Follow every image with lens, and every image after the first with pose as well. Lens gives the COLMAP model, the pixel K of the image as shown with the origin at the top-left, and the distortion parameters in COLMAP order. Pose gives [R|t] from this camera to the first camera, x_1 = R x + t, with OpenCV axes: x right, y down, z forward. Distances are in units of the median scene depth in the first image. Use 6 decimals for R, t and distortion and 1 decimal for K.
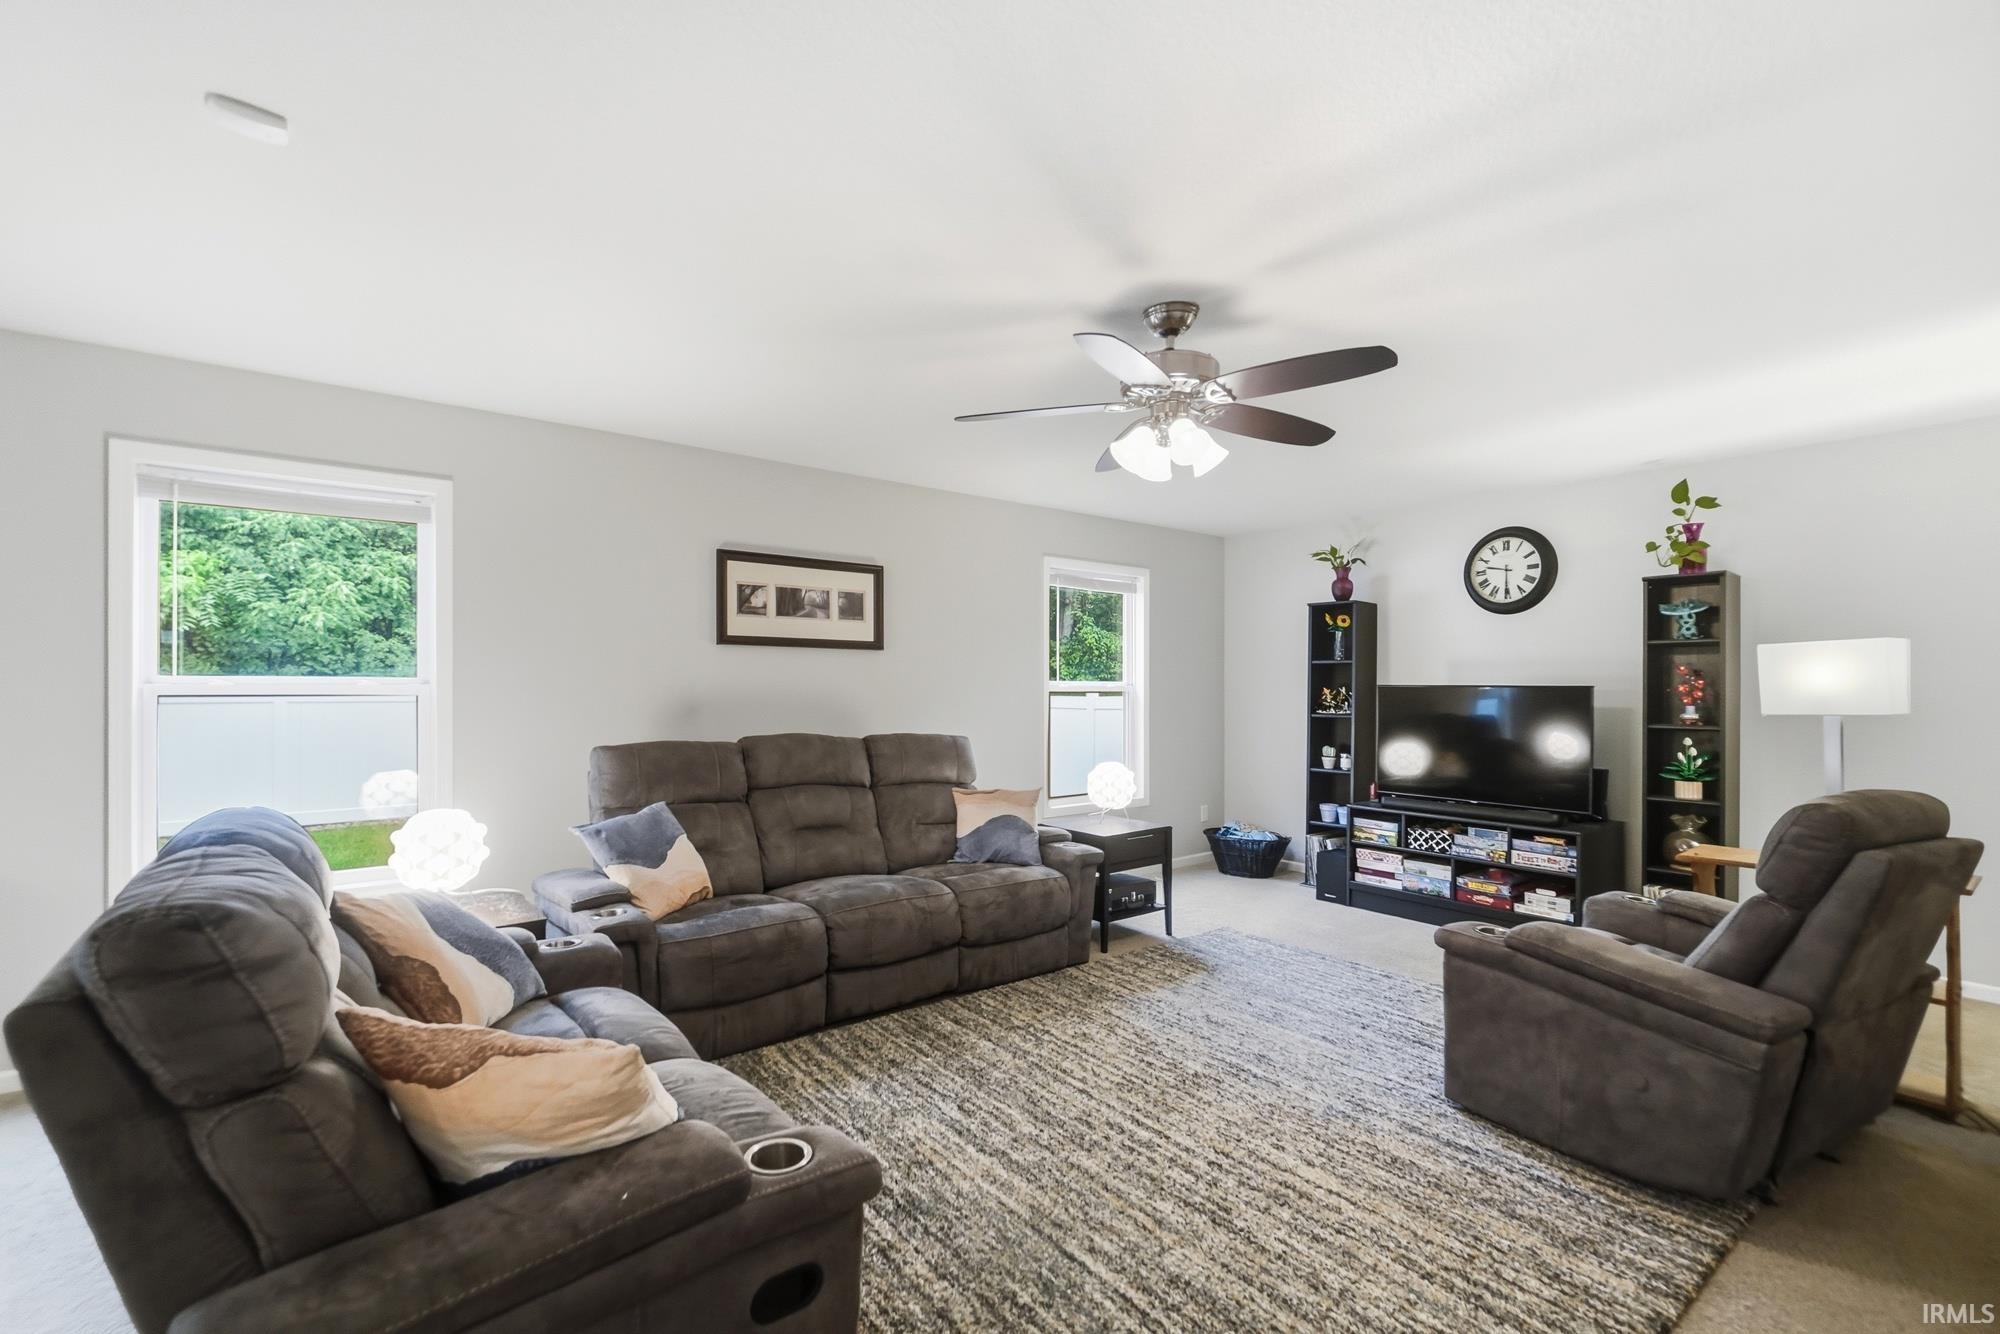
lens RADIAL K [[876.2, 0, 991.2], [0, 876.2, 682.3], [0, 0, 1]] dist [-0.010706, 0.000494]
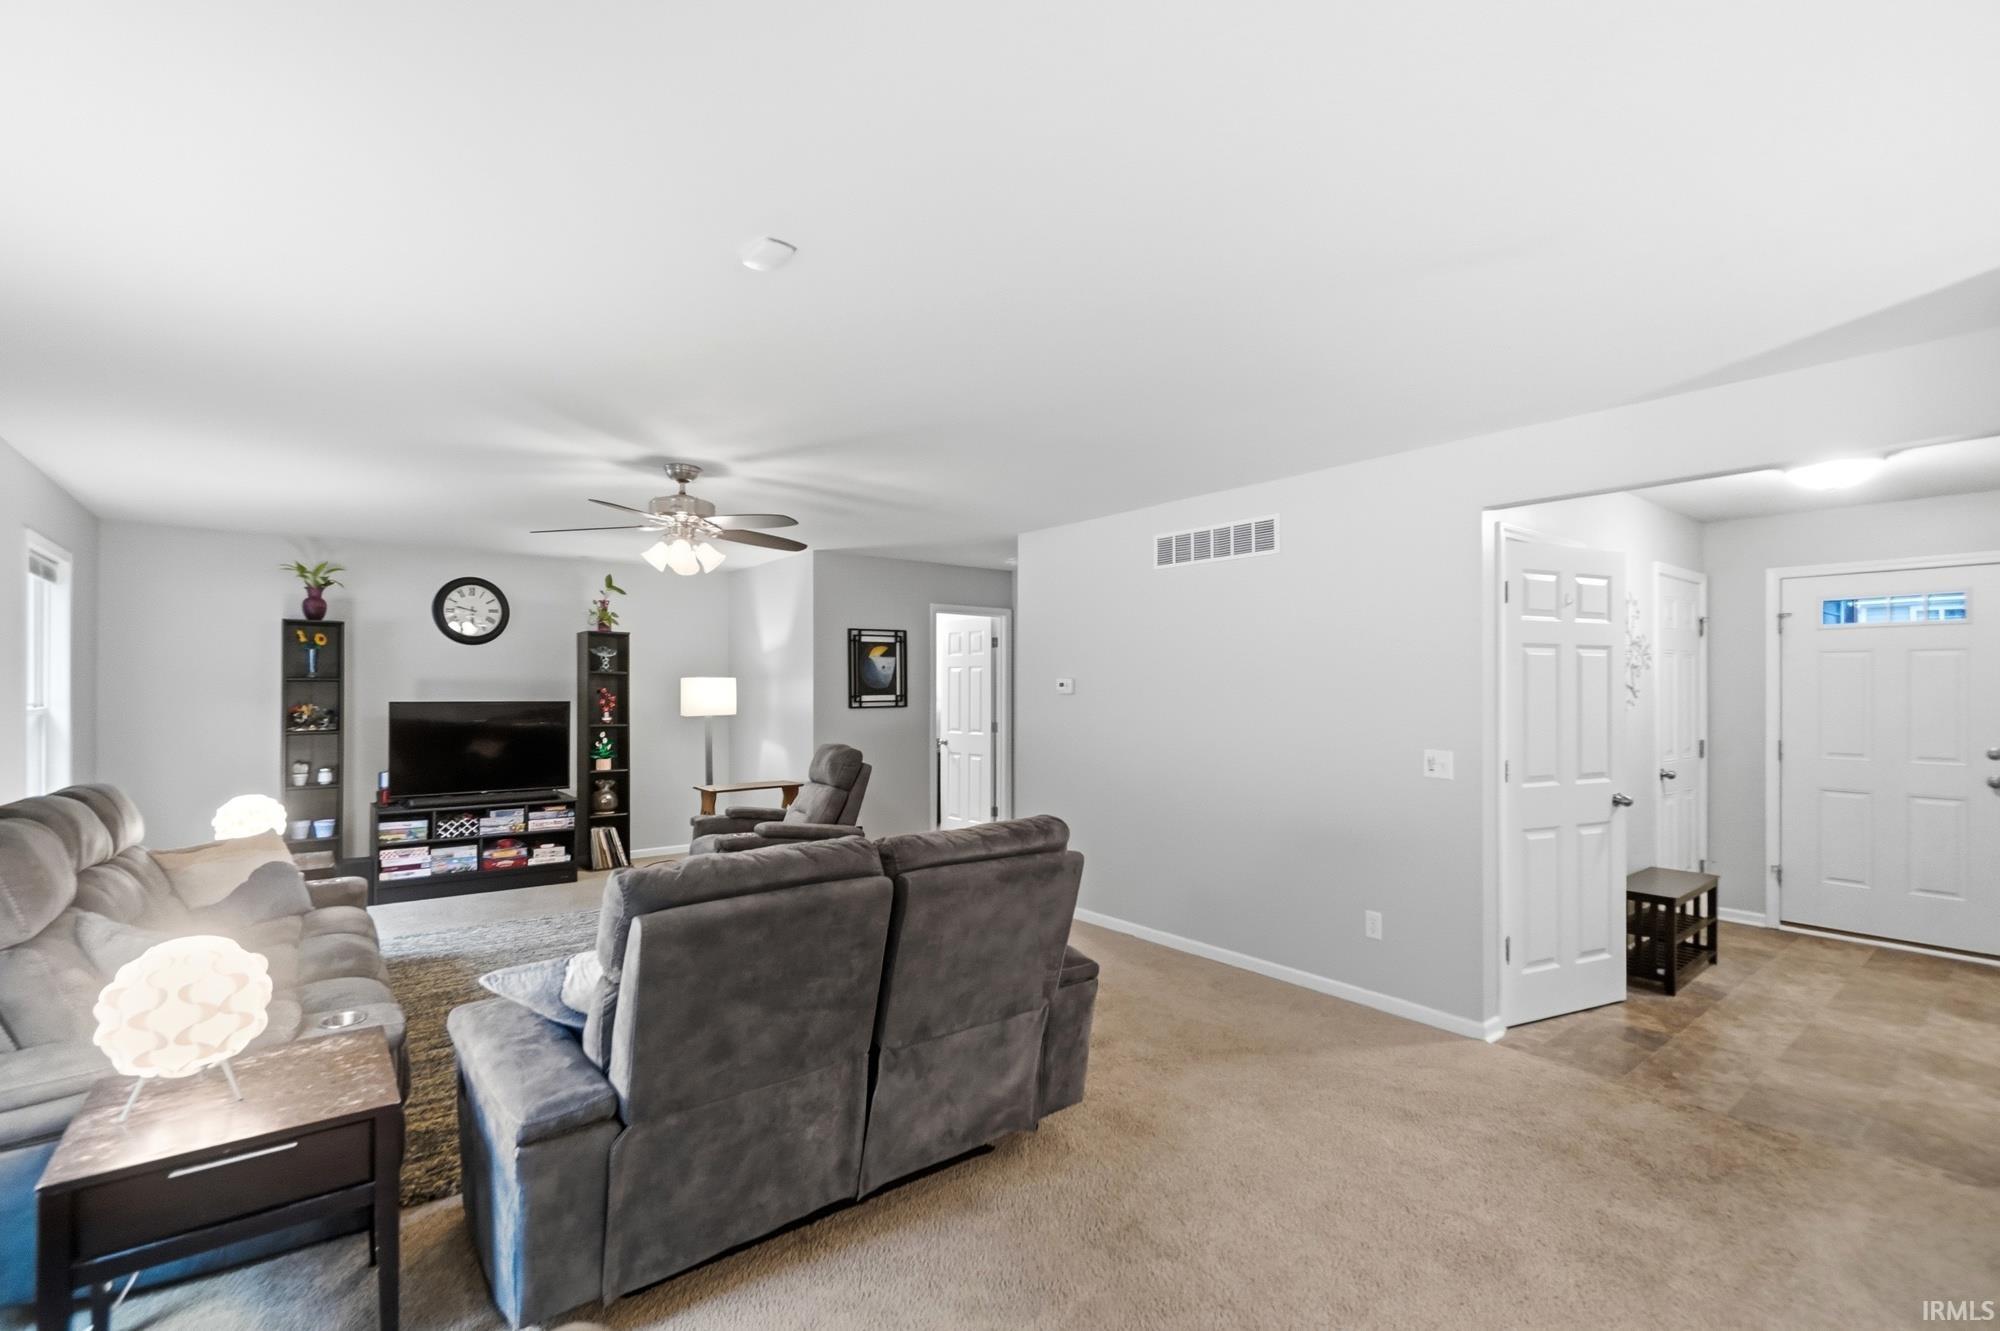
lens RADIAL K [[876.2, 0, 998.4], [0, 876.2, 674.6], [0, 0, 1]] dist [-0.010706, 0.000494]
pose [[-0.016388, 0.013238, 0.999778, -0.774996], [-0.006246, 0.999891, -0.013342, -0.024562], [-0.999846, -0.006463, -0.016304, 0.271509]]
